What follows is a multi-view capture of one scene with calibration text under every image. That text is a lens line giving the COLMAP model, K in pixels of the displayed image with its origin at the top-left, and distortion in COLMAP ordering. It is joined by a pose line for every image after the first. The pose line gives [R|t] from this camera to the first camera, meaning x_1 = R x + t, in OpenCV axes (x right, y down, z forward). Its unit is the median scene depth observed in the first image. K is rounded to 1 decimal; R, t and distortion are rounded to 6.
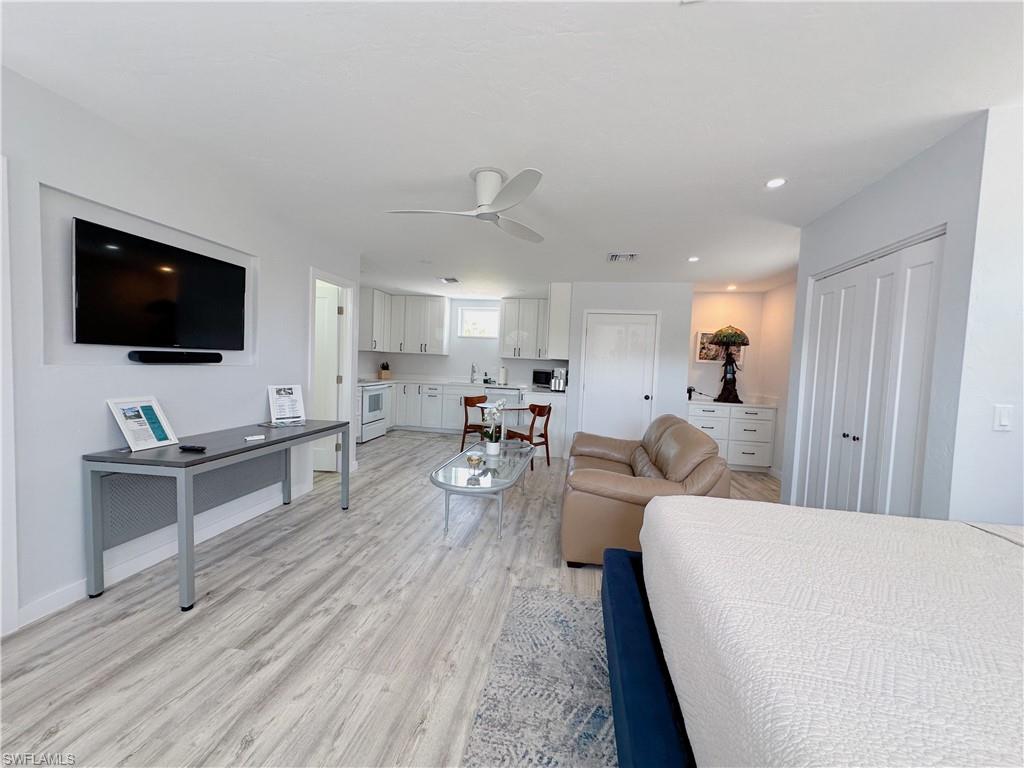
lens RADIAL K [[409.1, 0, 511.5], [0, 409.1, 386.8], [0, 0, 1]] dist [-0.002500, 0.000654]
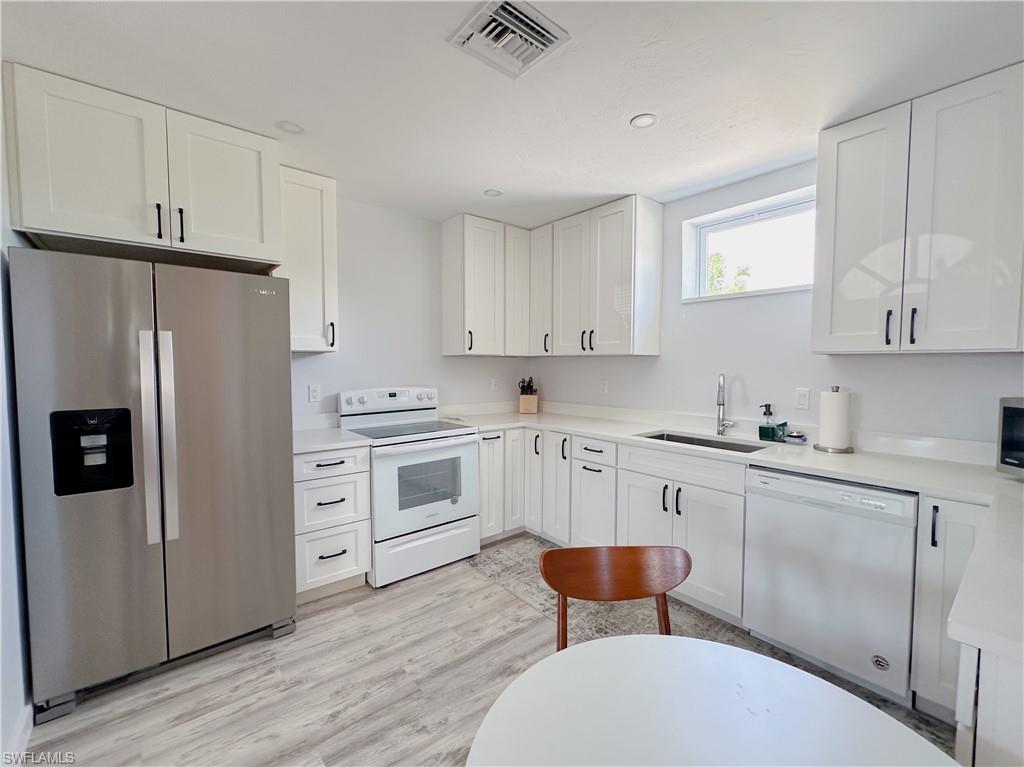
lens RADIAL K [[437.4, 0, 511.1], [0, 437.4, 386.2], [0, 0, 1]] dist [-0.003418, -0.000638]
pose [[0.749168, -0.008953, -0.662320, 0.014813], [-0.006855, 0.999750, -0.021269, -0.056135], [0.662345, 0.020474, 0.748919, 0.864403]]
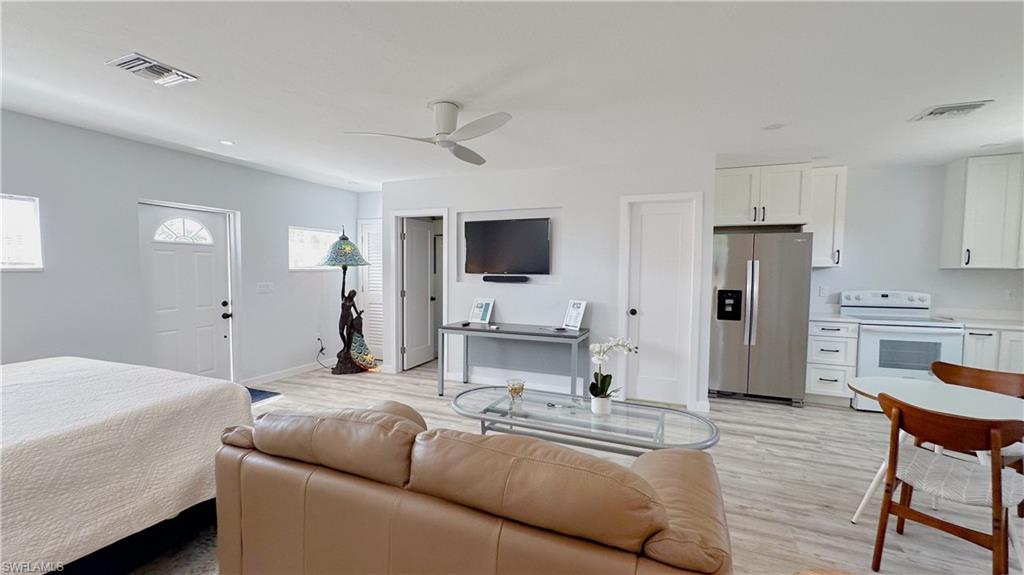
lens RADIAL K [[406.9, 0, 514.1], [0, 406.9, 290.1], [0, 0, 1]] dist [-0.003322, 0.000058]
pose [[-0.229670, 0.005025, -0.973255, 0.442901], [-0.074797, 0.996938, 0.022798, -0.031128], [0.970390, 0.078033, -0.228591, 0.676835]]
